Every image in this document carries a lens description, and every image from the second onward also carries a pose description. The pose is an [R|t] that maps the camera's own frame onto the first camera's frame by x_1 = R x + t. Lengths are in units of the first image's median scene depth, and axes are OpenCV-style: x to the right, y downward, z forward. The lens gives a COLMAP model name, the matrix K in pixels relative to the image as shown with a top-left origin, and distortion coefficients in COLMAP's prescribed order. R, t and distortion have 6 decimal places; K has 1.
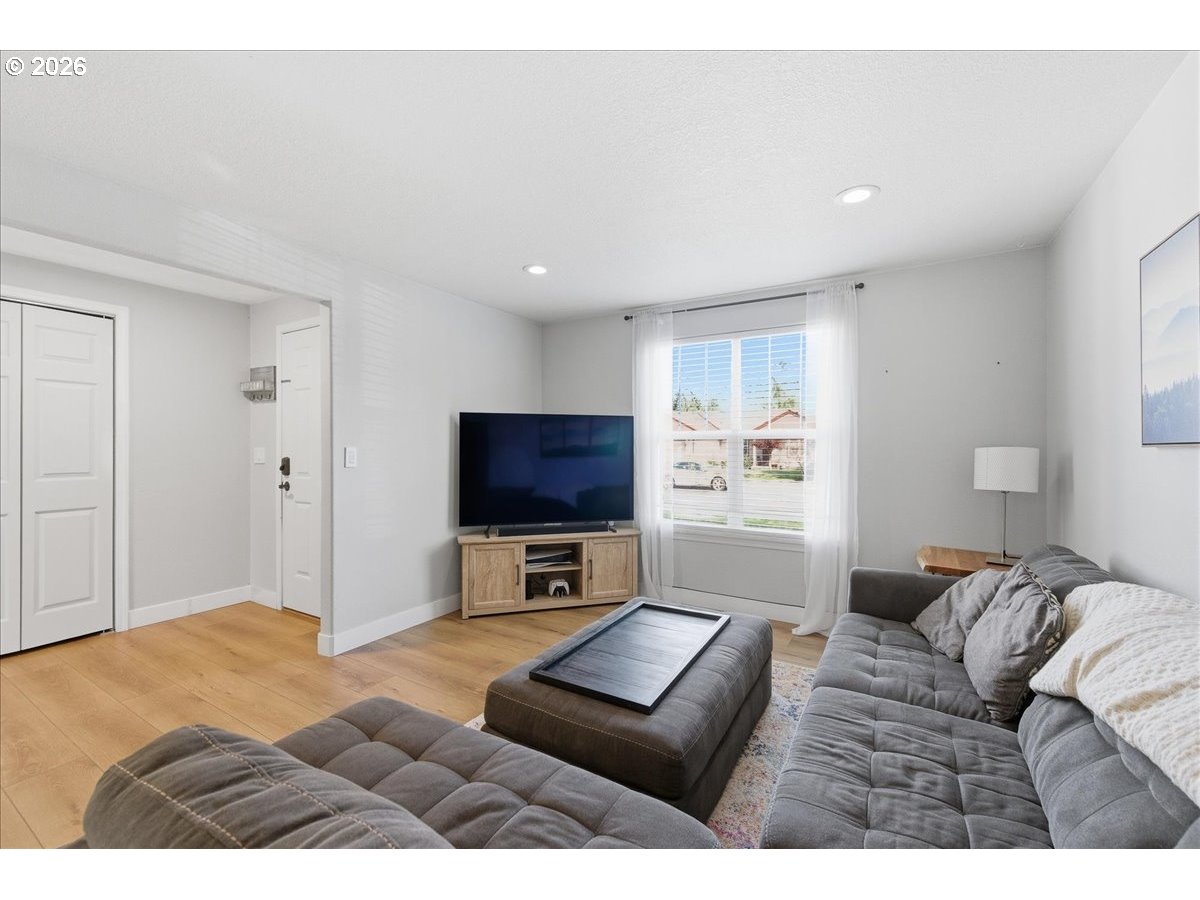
lens RADIAL K [[515.1, 0, 597.7], [0, 515.1, 447.8], [0, 0, 1]] dist [-0.000563, 0.000176]
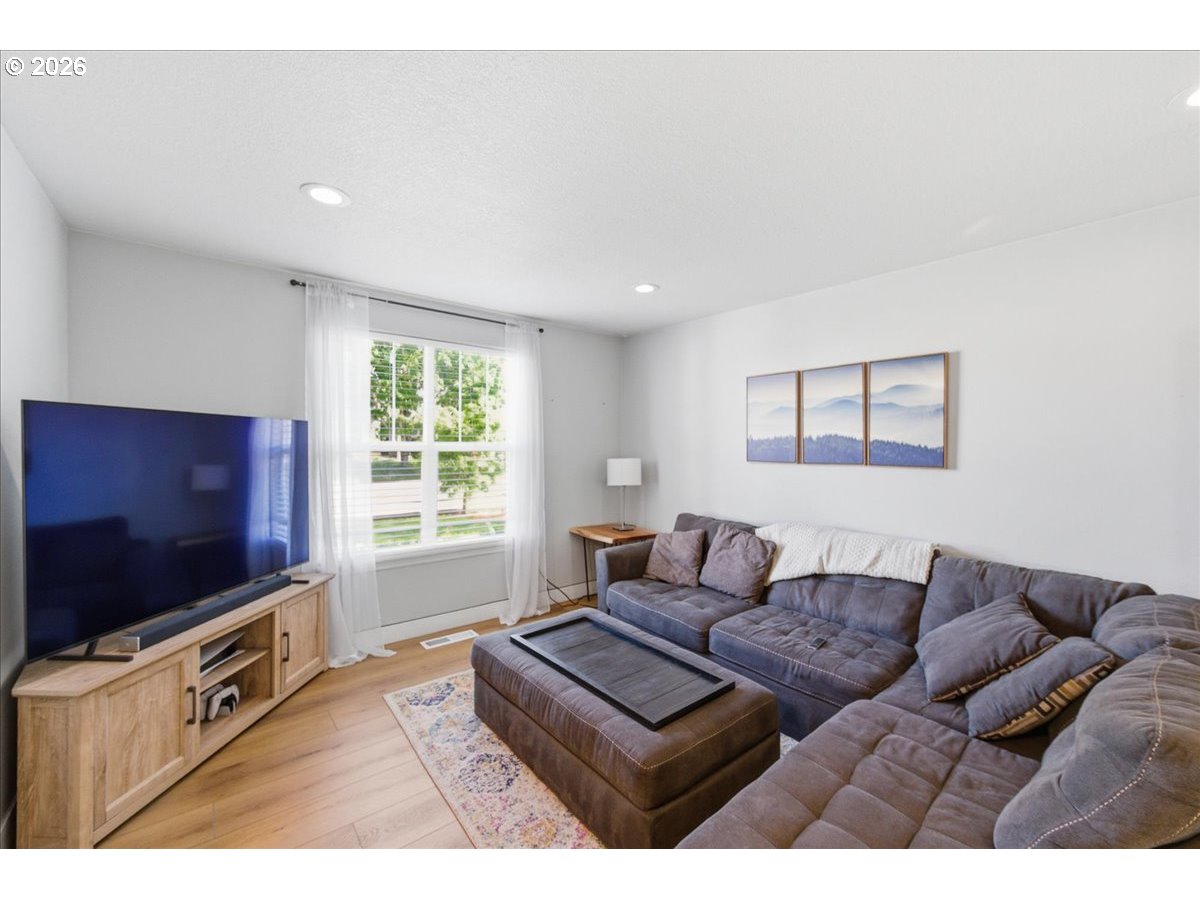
lens RADIAL K [[485.0, 0, 613.6], [0, 485.0, 446.4], [0, 0, 1]] dist [-0.002604, 0.002431]
pose [[0.308659, -0.005110, 0.951159, -0.525367], [-0.008001, 0.999936, 0.007968, -0.038819], [-0.951139, -0.010069, 0.308598, 0.430150]]
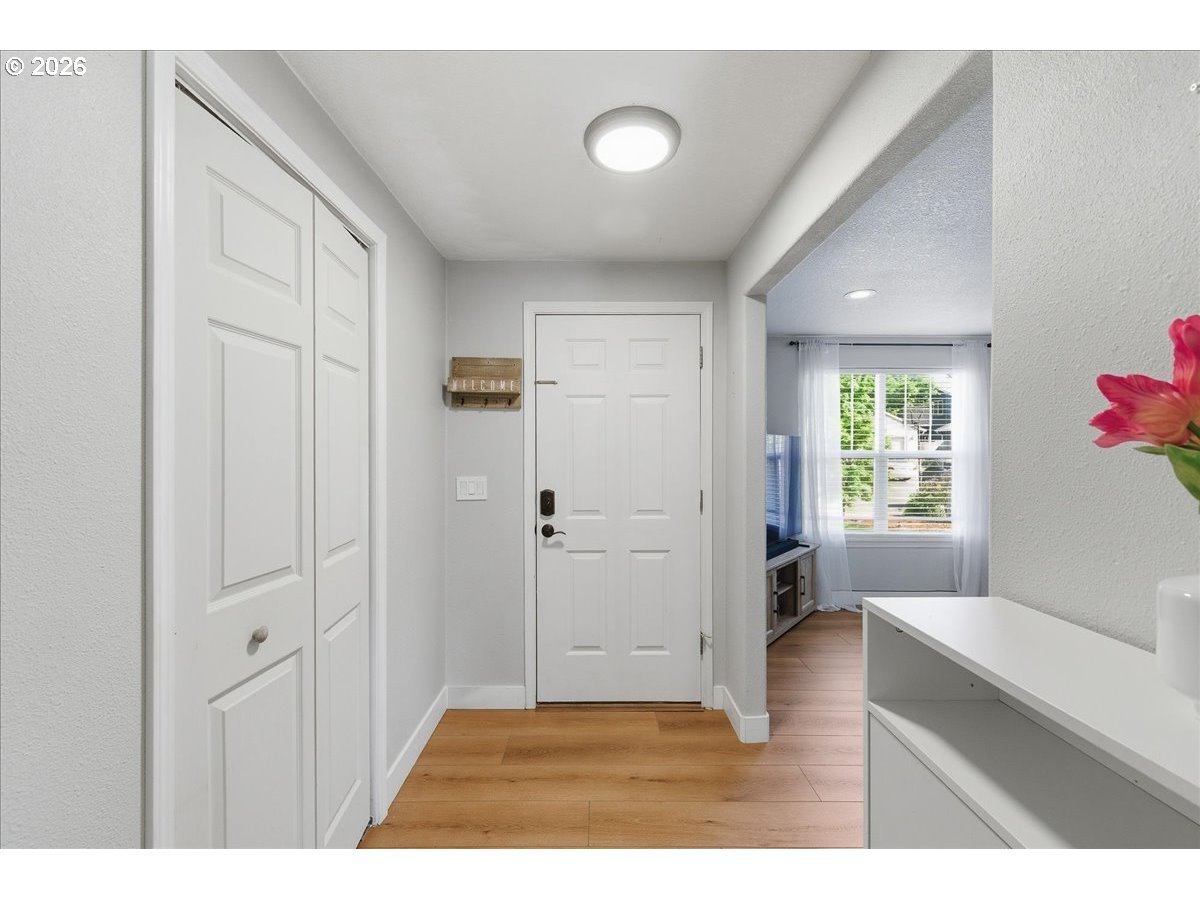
lens RADIAL K [[485.0, 0, 598.9], [0, 485.0, 449.2], [0, 0, 1]] dist [-0.002604, 0.002431]
pose [[0.855187, -0.000165, 0.518320, -0.937733], [0.000644, 1.000000, -0.000743, -0.039473], [-0.518319, 0.000969, 0.855187, 0.413738]]
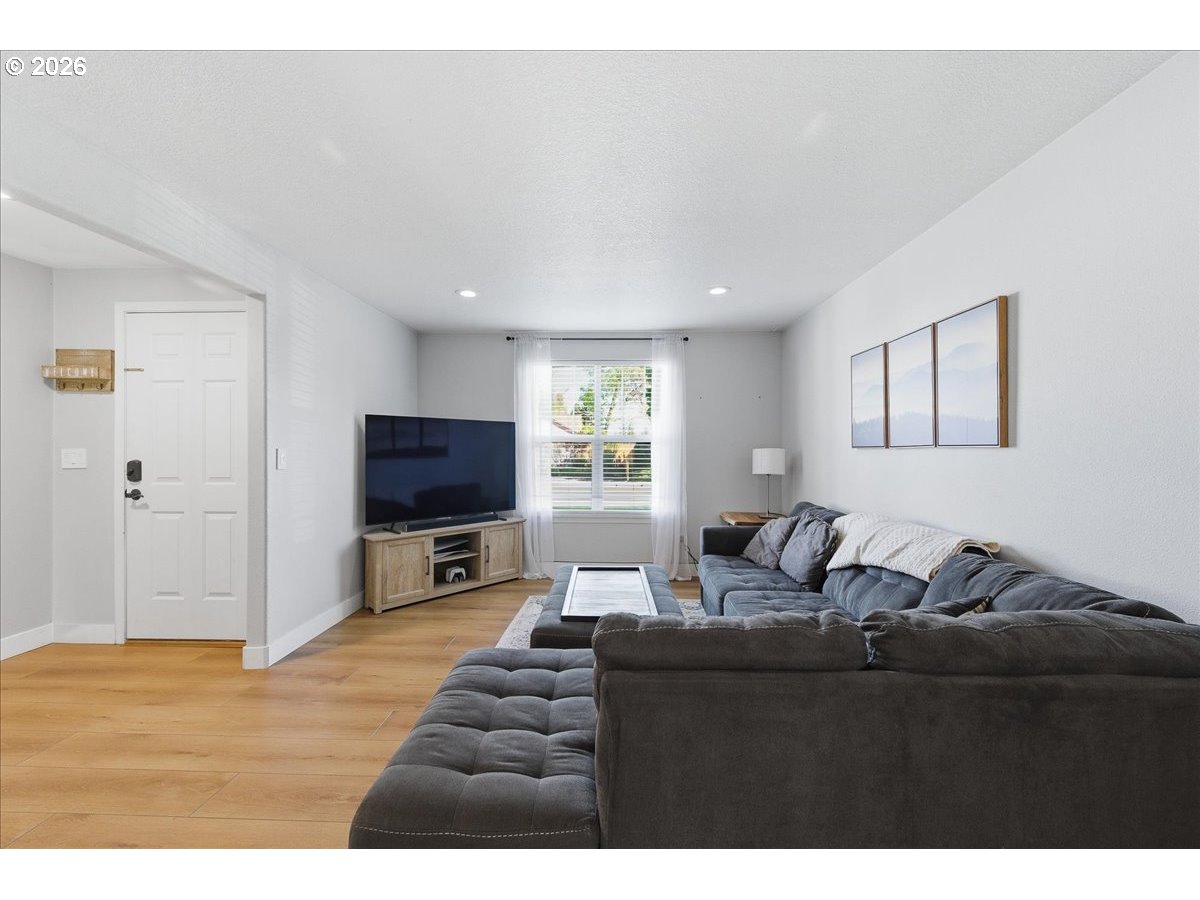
lens RADIAL K [[485.0, 0, 610.2], [0, 485.0, 447.3], [0, 0, 1]] dist [-0.002604, 0.002431]
pose [[0.862832, 0.000504, 0.505491, -0.352876], [0.000320, 0.999999, -0.001543, -0.001441], [-0.505491, 0.001493, 0.862830, -0.082313]]
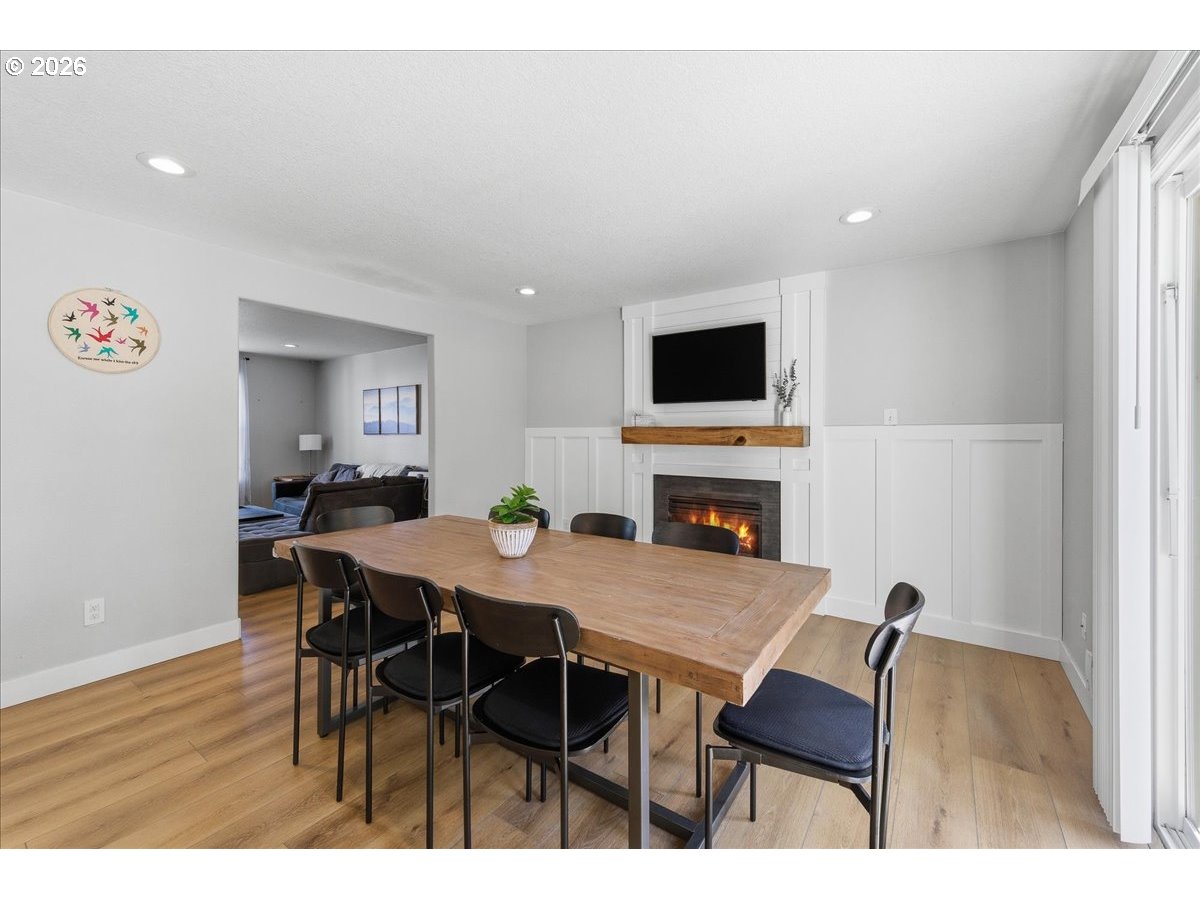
lens RADIAL K [[485.0, 0, 580.7], [0, 485.0, 437.4], [0, 0, 1]] dist [-0.002604, 0.002431]
pose [[0.105901, -0.009885, 0.994328, -1.287576], [0.001145, 0.999951, 0.009819, -0.007504], [-0.994376, 0.000099, 0.105907, -0.566793]]
